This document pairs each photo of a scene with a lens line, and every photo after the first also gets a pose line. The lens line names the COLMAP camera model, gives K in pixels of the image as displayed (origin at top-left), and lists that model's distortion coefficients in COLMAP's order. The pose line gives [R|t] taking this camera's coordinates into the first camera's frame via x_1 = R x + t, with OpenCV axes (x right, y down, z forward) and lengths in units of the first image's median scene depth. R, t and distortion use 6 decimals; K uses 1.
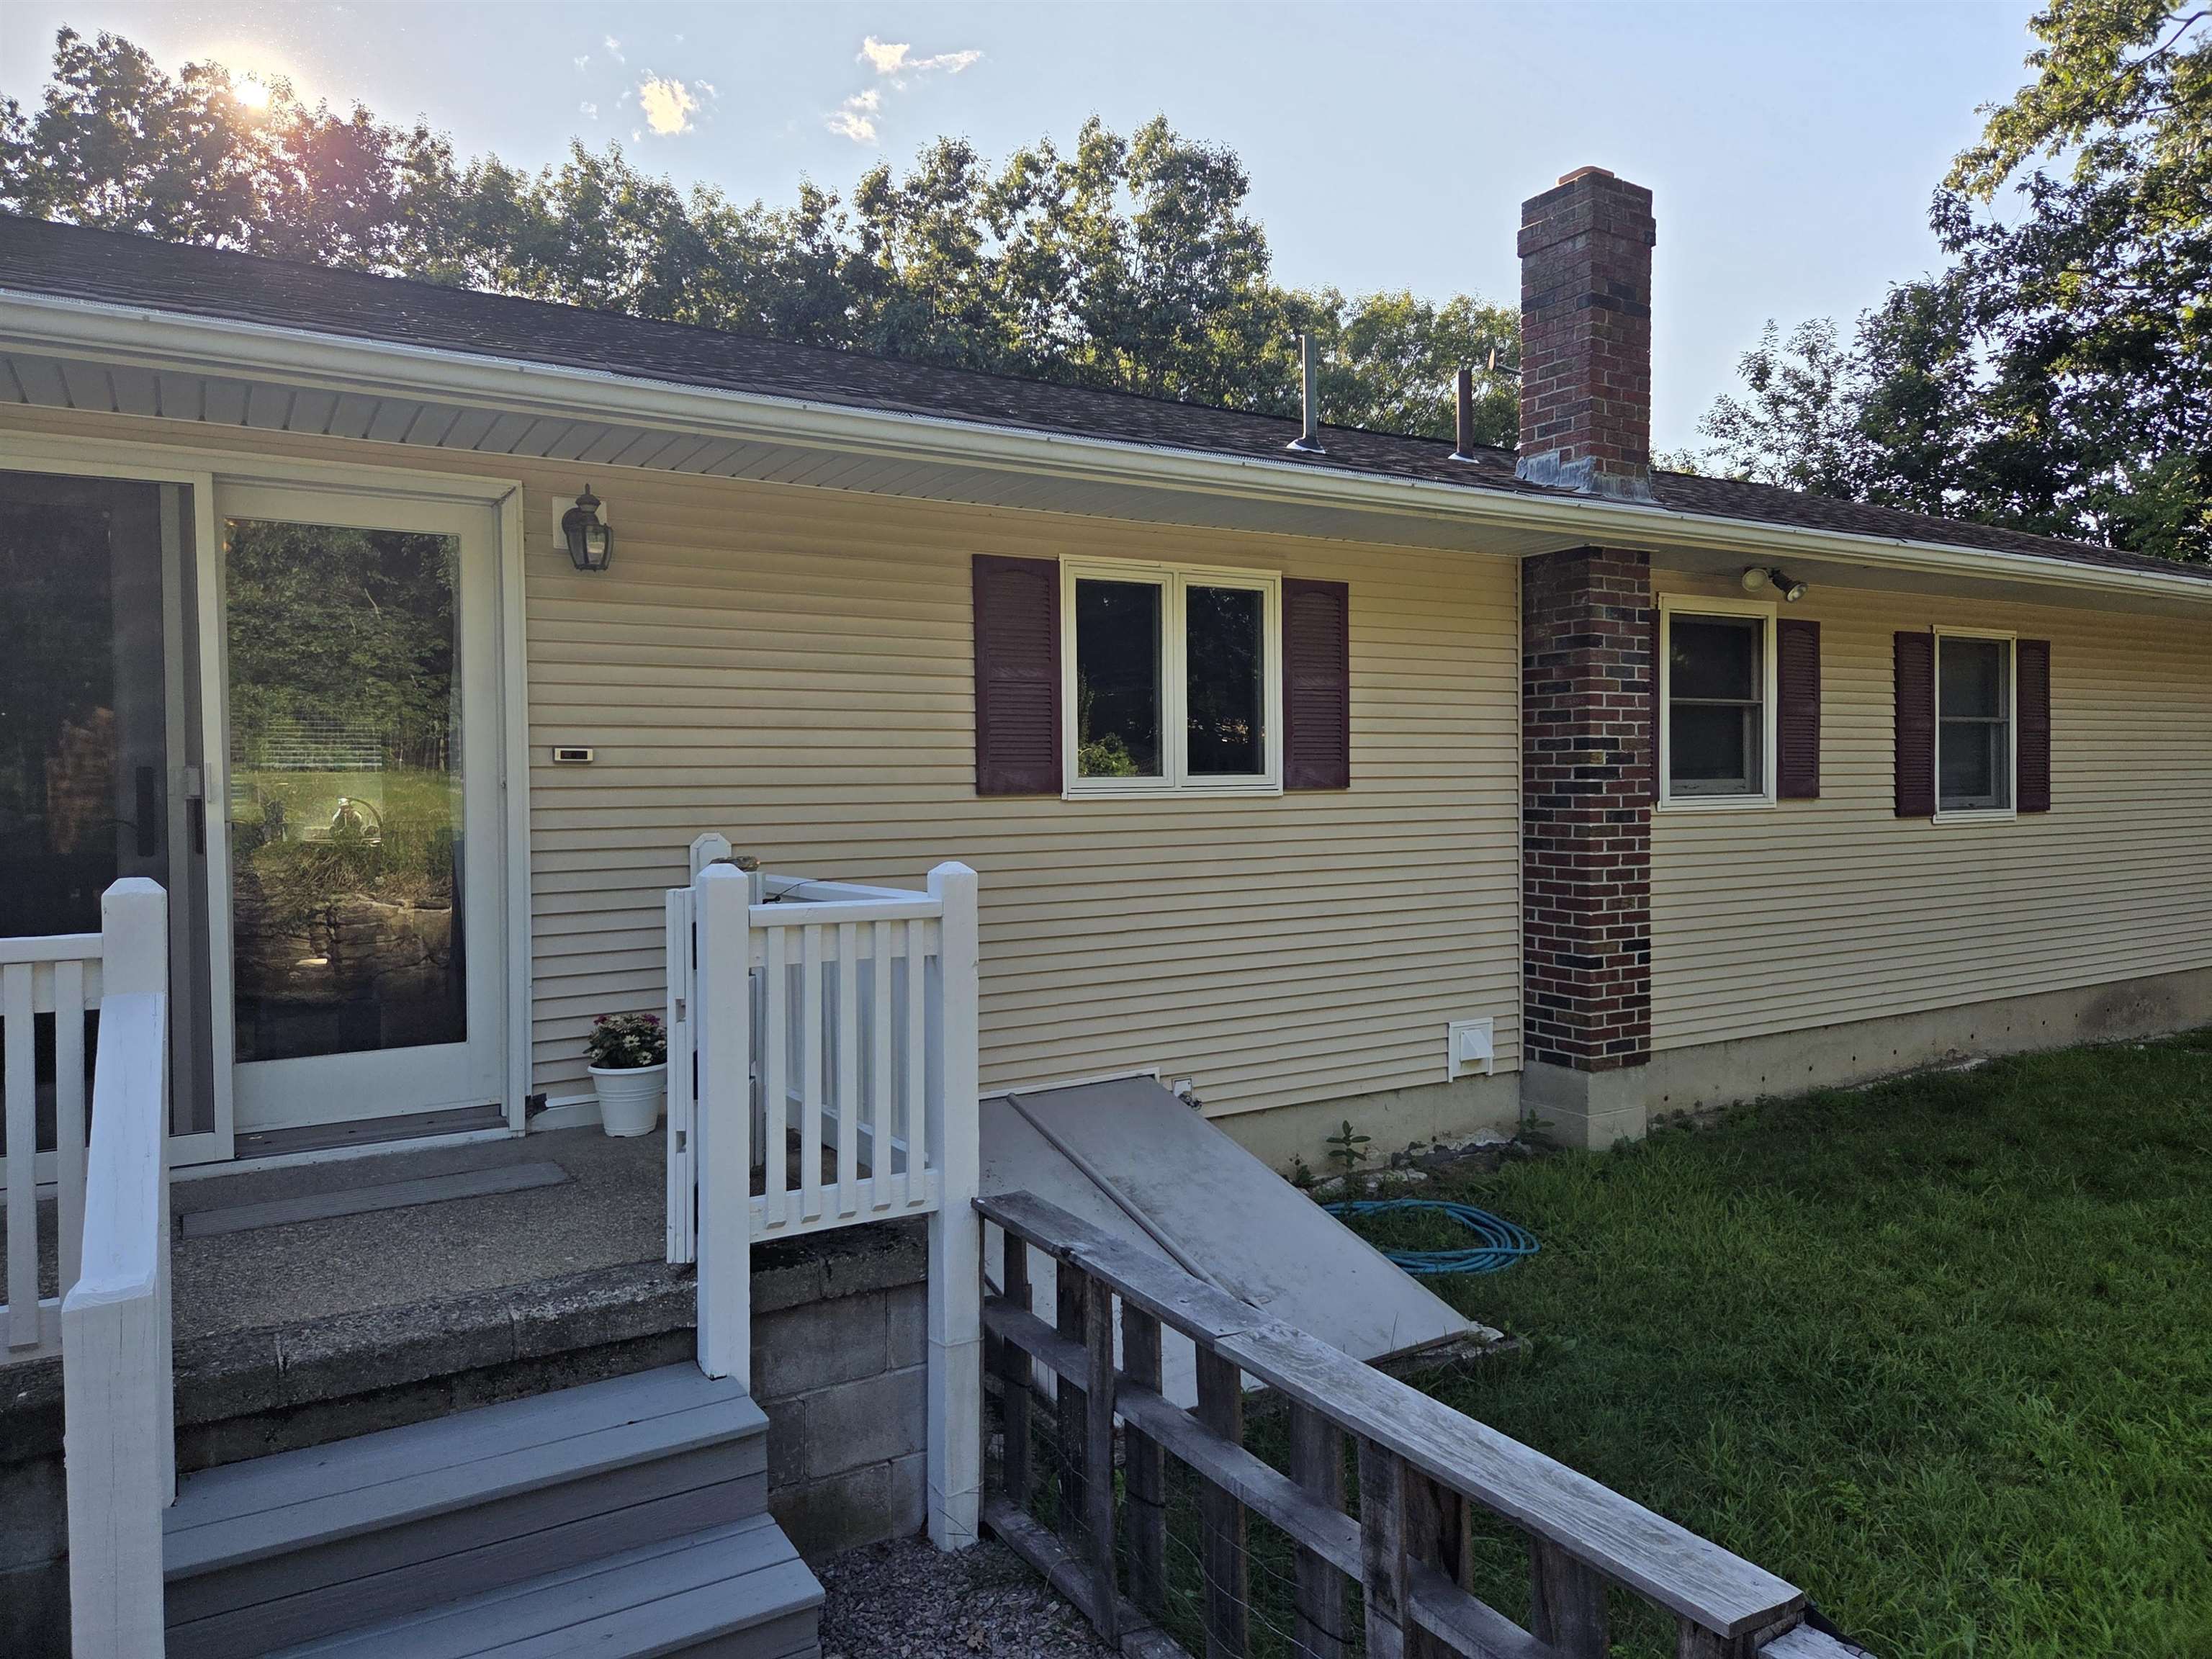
lens RADIAL K [[1482.8, 0, 1108.0], [0, 1482.8, 825.5], [0, 0, 1]] dist [0.049613, -0.013896]
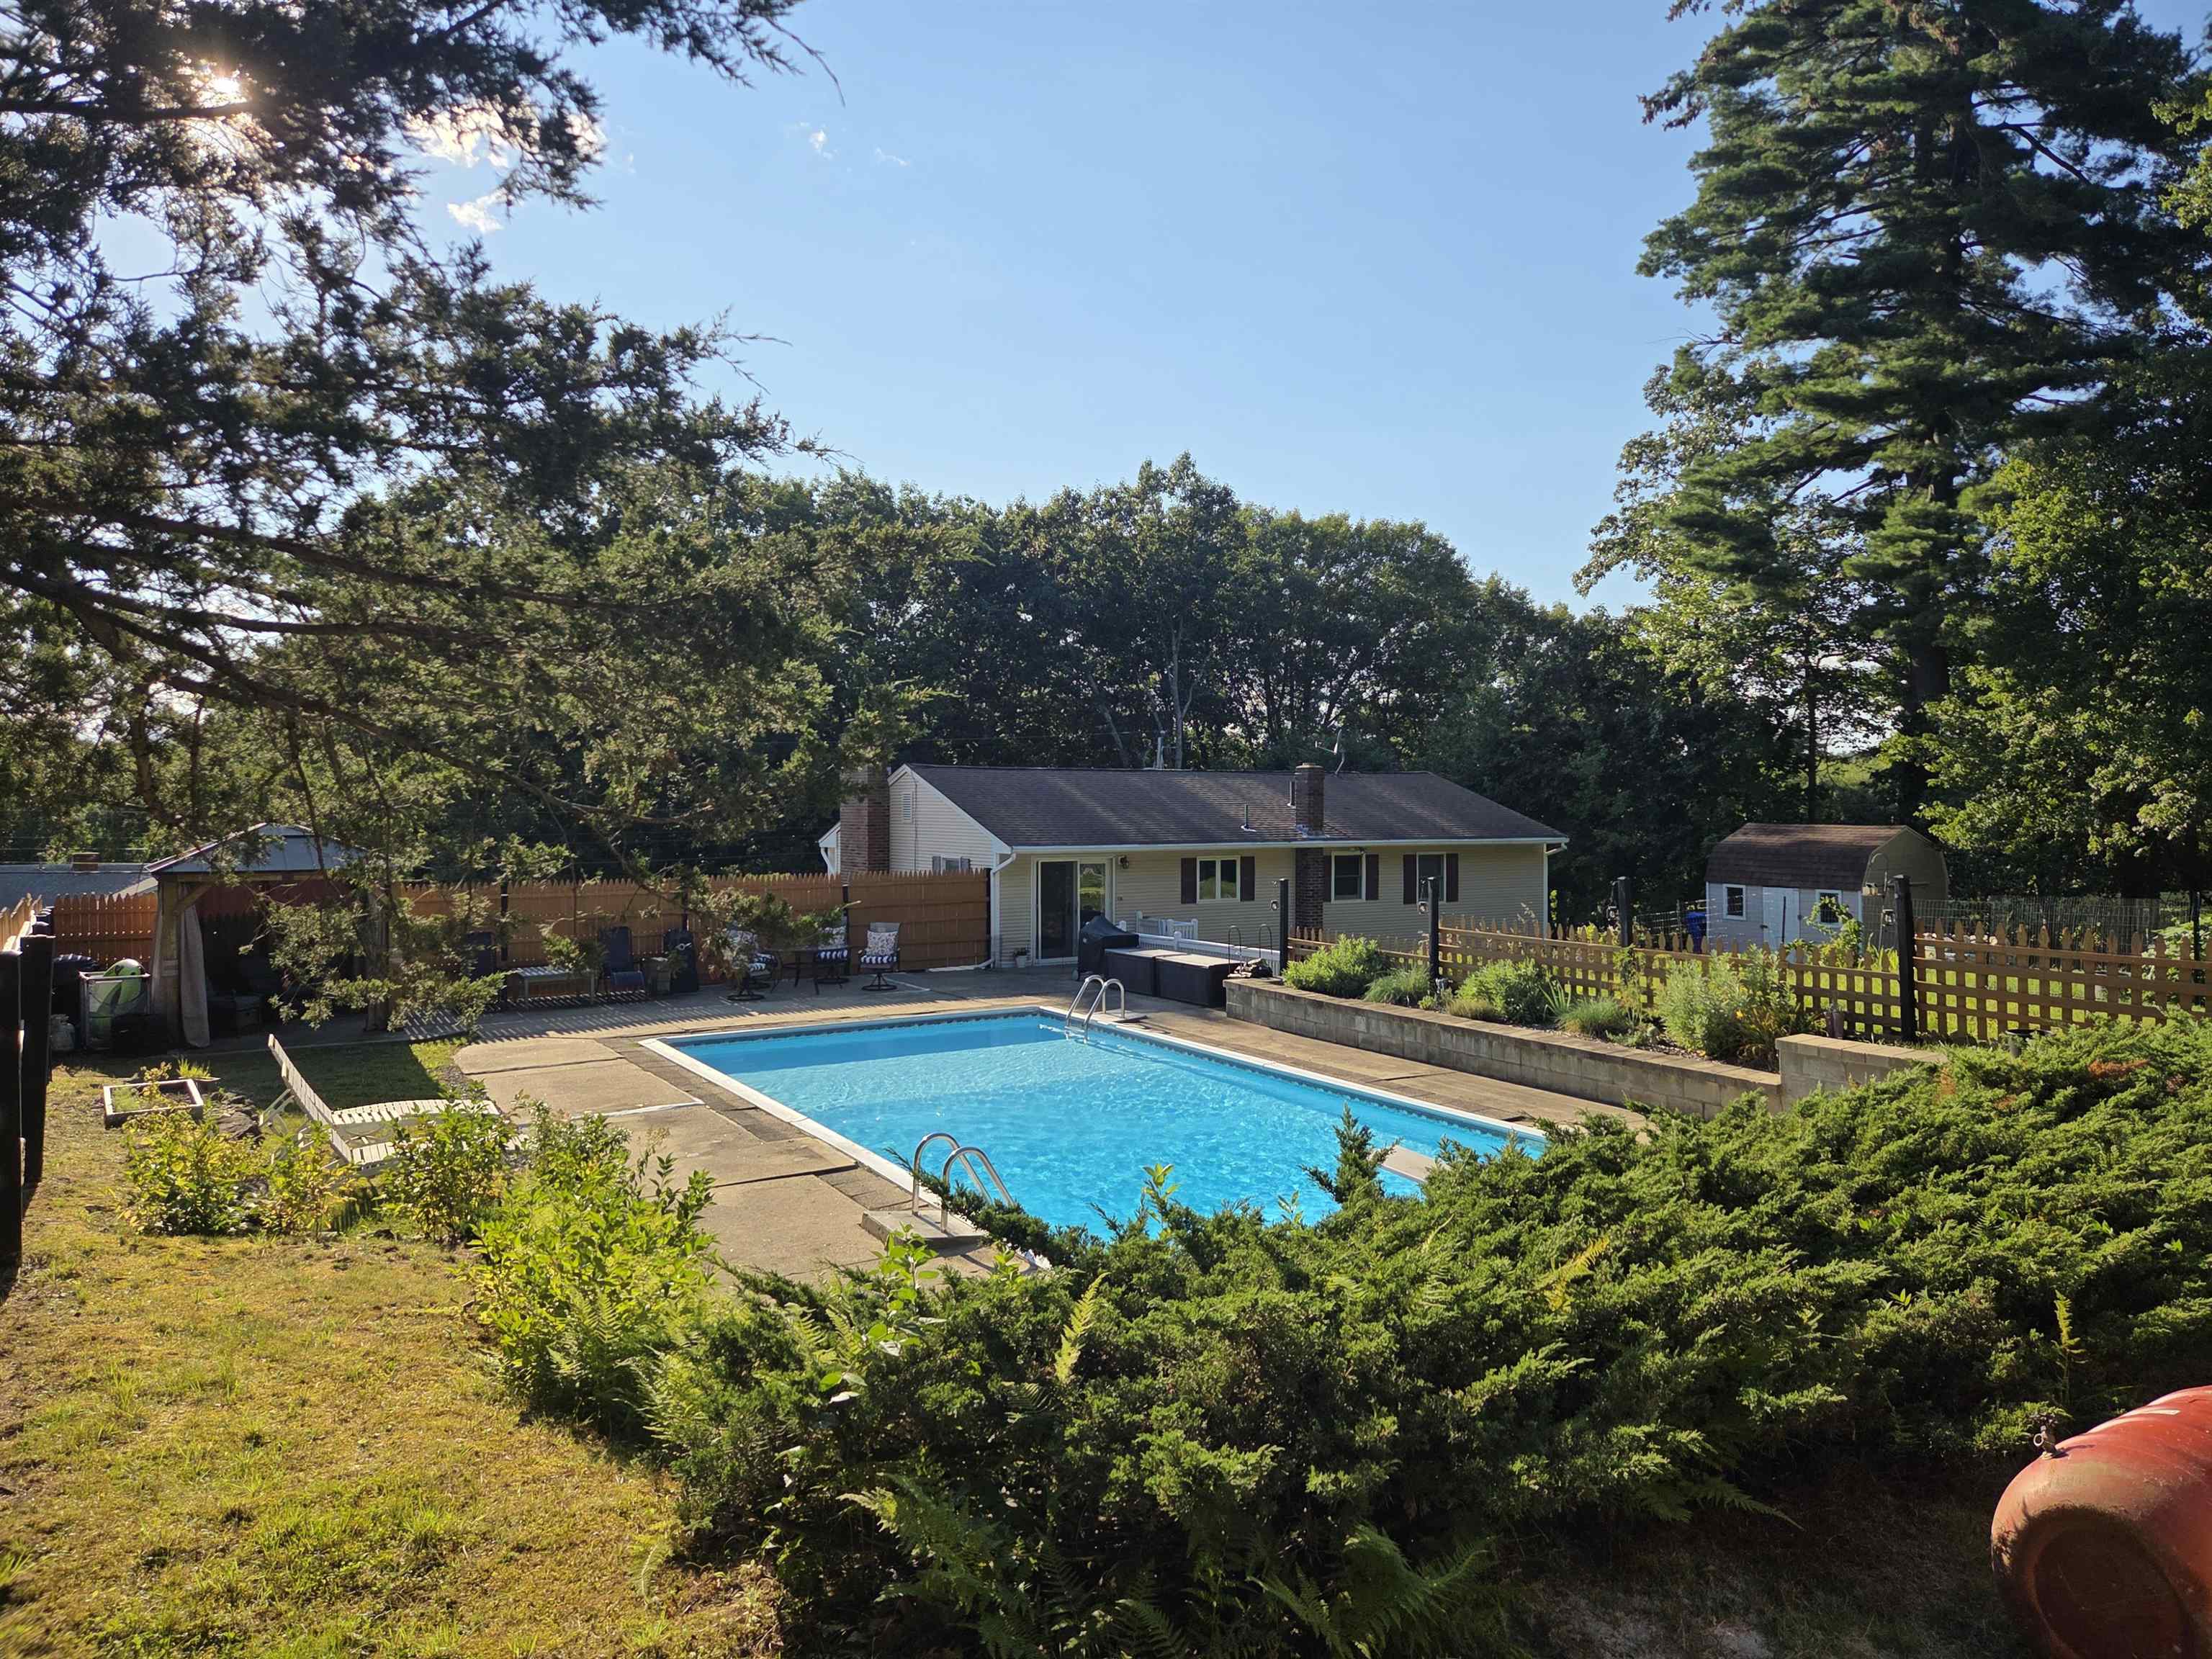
lens RADIAL K [[1505.3, 0, 1107.2], [0, 1505.3, 825.1], [0, 0, 1]] dist [0.065099, 0.000299]
pose [[0.999893, 0.012306, 0.007846, -0.065515], [-0.012206, 0.999845, -0.012648, -0.037272], [-0.008001, 0.012551, 0.999889, -0.715039]]
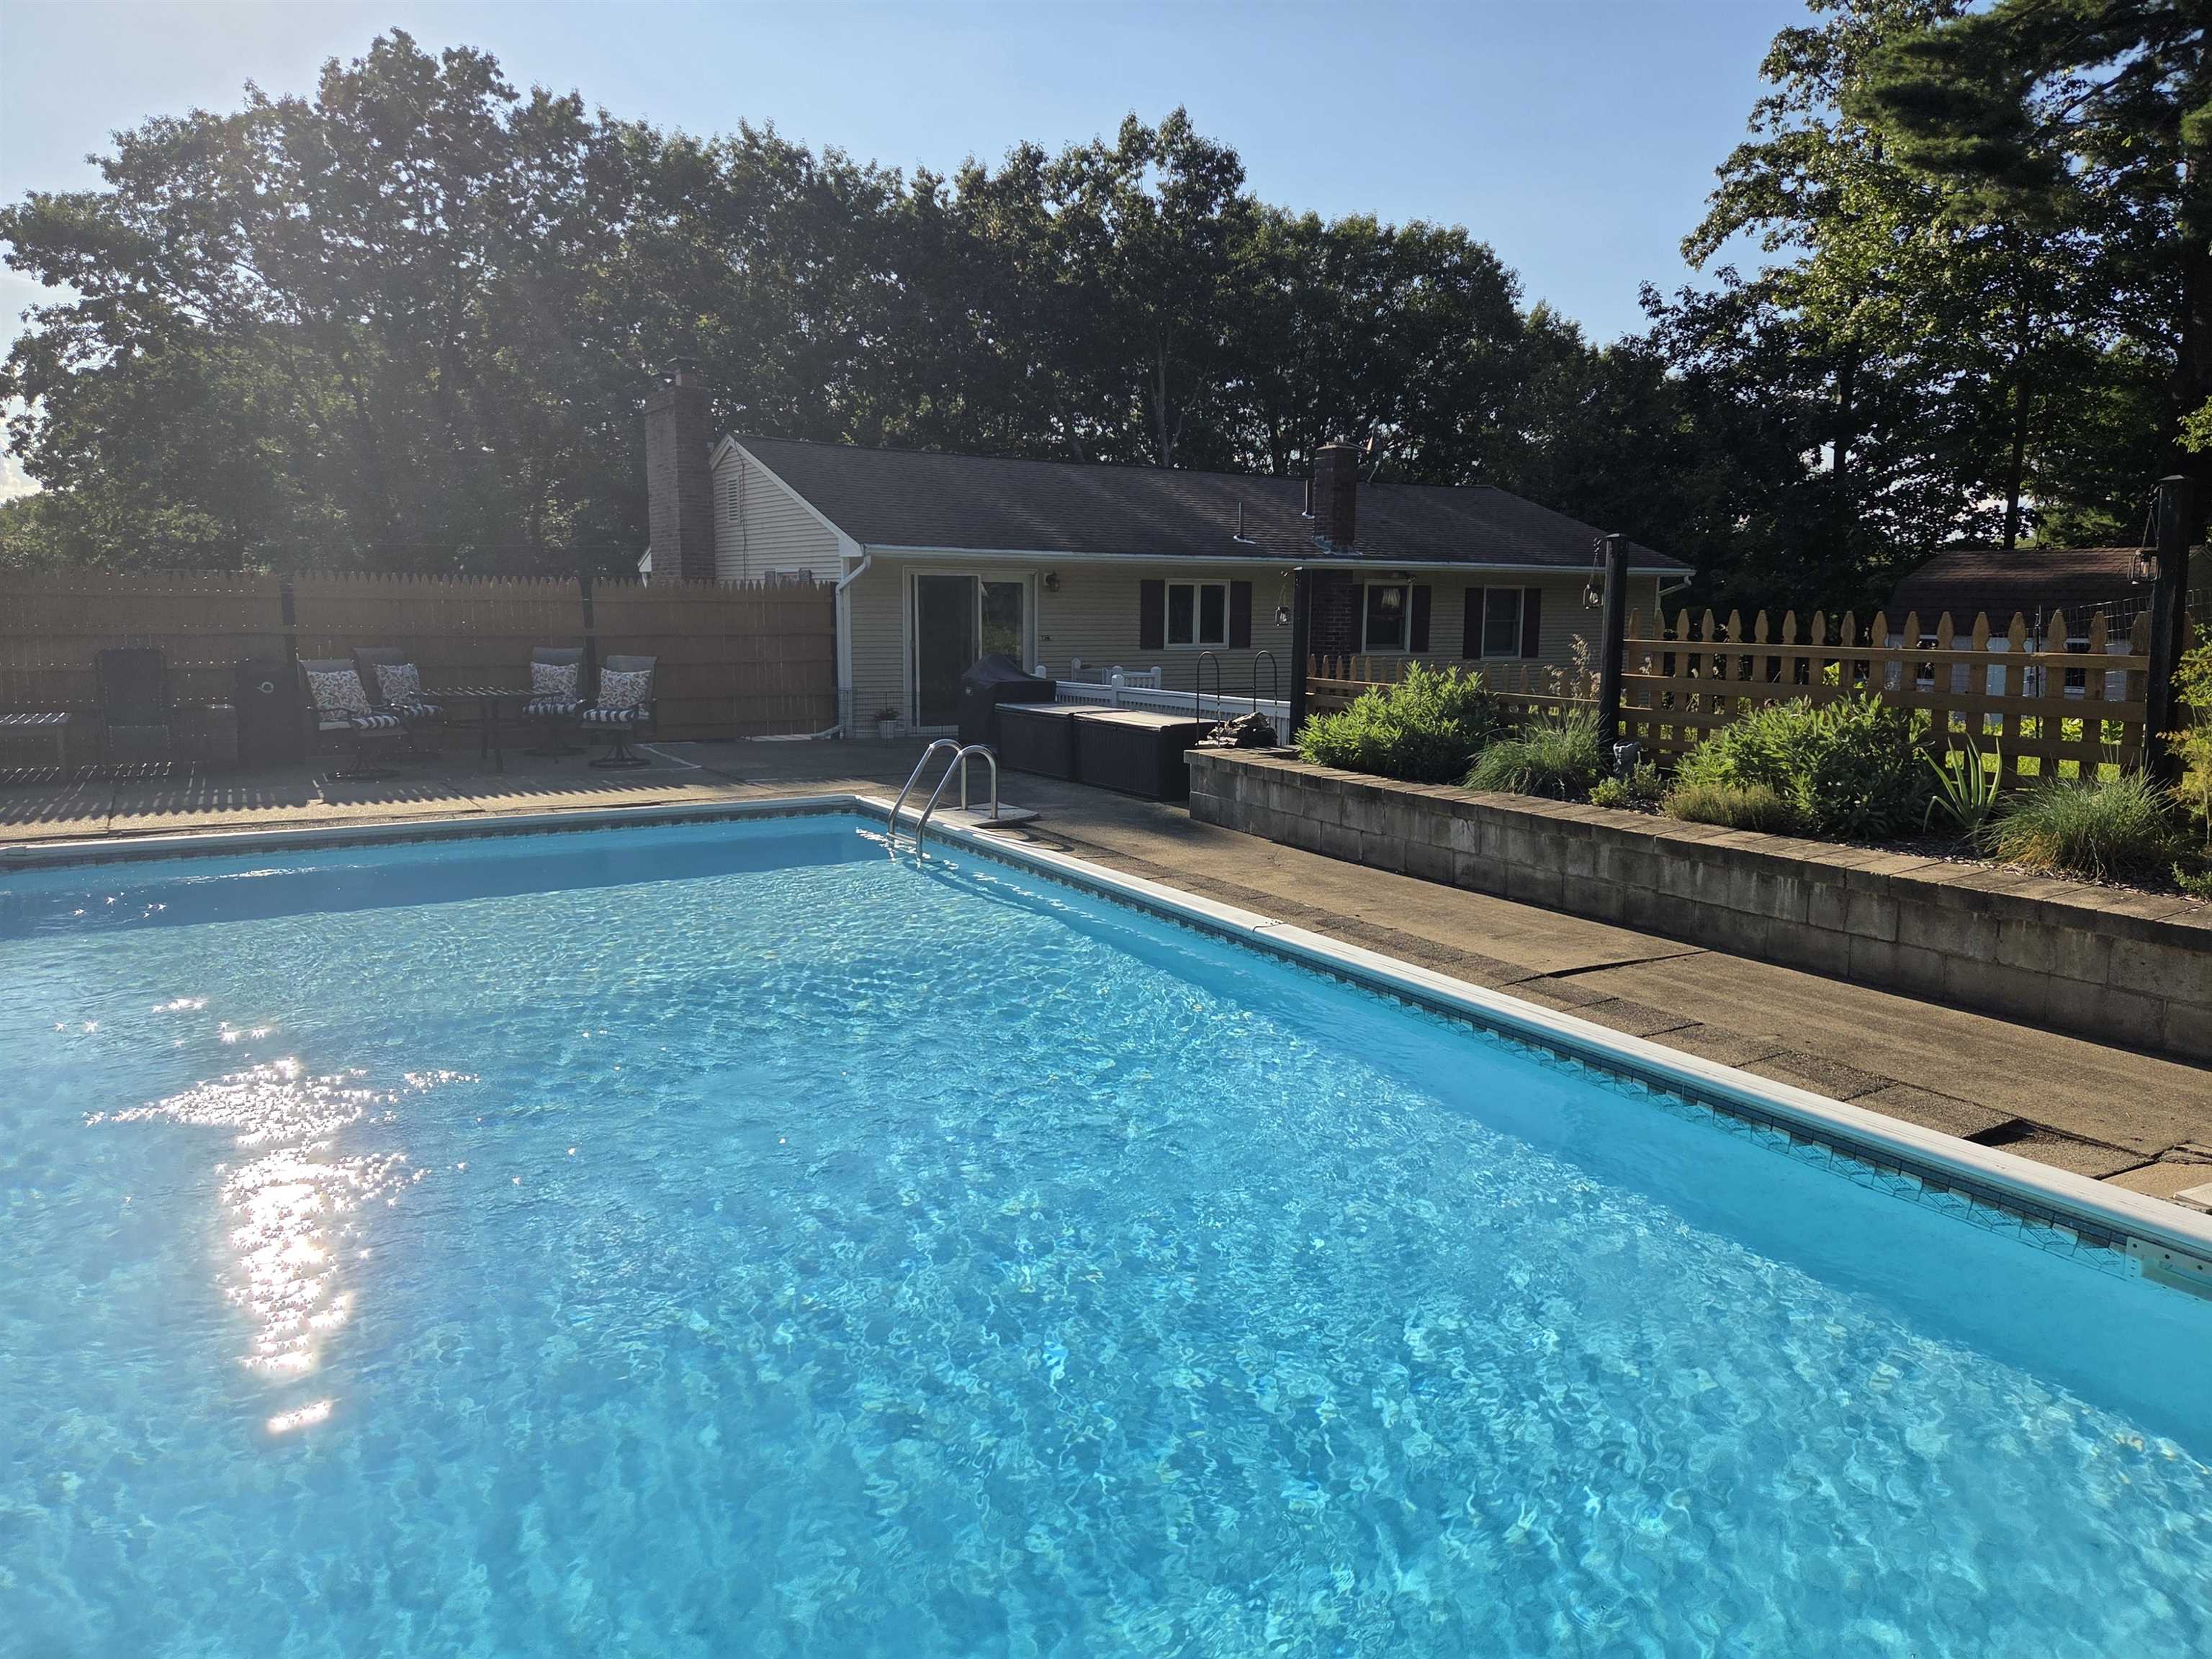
lens RADIAL K [[1482.8, 0, 1106.5], [0, 1482.8, 847.0], [0, 0, 1]] dist [0.049613, -0.013896]
pose [[0.999714, 0.021543, 0.010404, -0.032393], [-0.022757, 0.990470, 0.135836, -0.004823], [-0.007379, -0.136034, 0.990677, -0.422286]]
